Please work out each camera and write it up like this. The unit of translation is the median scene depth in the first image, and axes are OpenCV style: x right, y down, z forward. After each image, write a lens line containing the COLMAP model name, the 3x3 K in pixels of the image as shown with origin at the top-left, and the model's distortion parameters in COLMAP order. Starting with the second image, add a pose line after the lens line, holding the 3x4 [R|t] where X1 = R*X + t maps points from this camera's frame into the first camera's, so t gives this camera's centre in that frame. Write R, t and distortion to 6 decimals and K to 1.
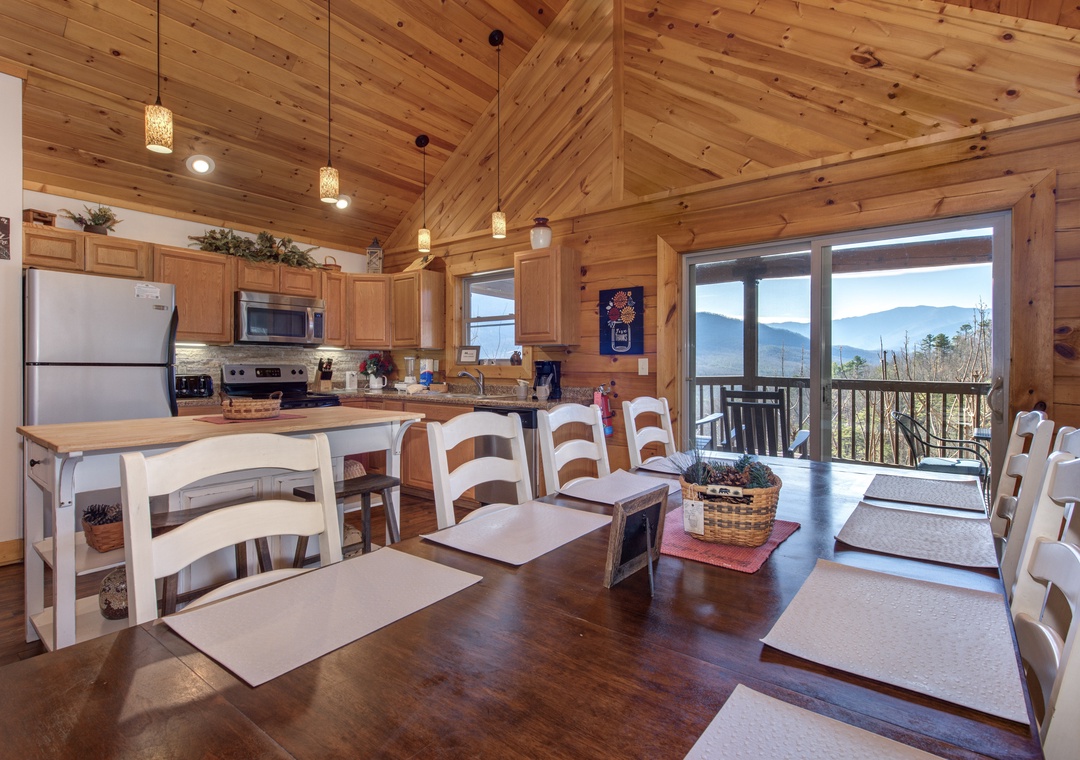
lens RADIAL K [[554.5, 0, 505.5], [0, 554.5, 372.1], [0, 0, 1]] dist [0.000370, -0.002471]
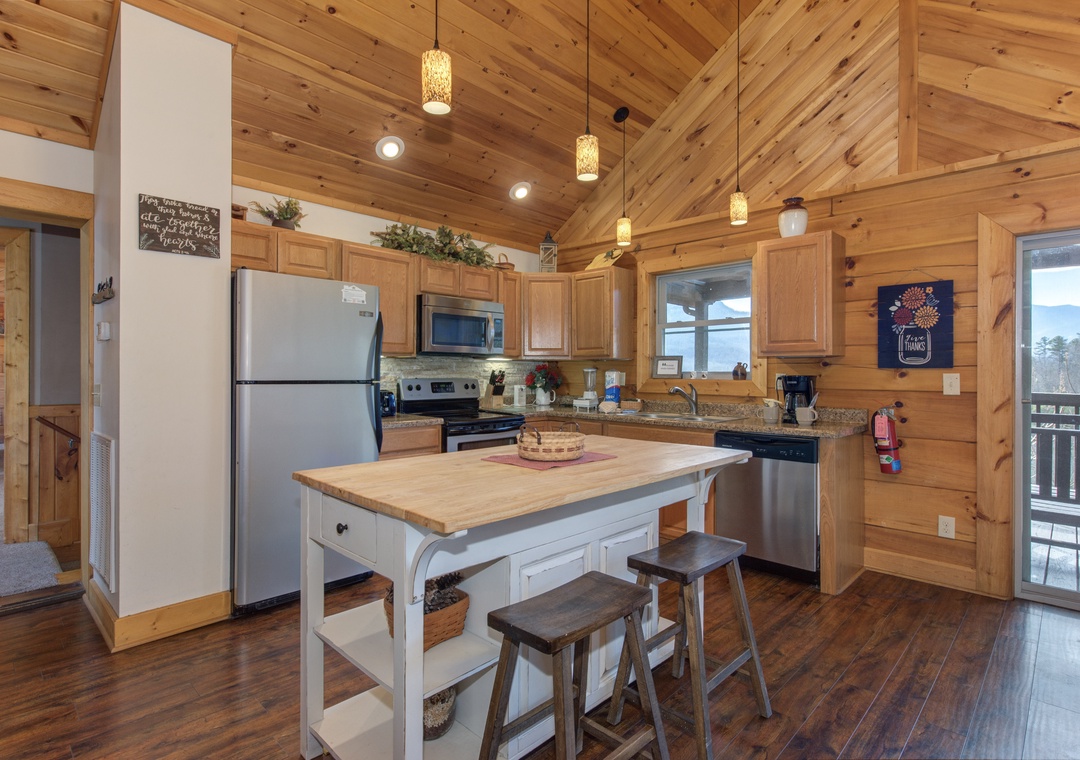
lens RADIAL K [[554.5, 0, 481.4], [0, 554.5, 374.1], [0, 0, 1]] dist [0.000370, -0.002471]
pose [[0.994026, 0.001449, -0.109134, -0.298344], [-0.002018, 0.999985, -0.005108, -0.017441], [0.109125, 0.005298, 0.994014, 0.151013]]
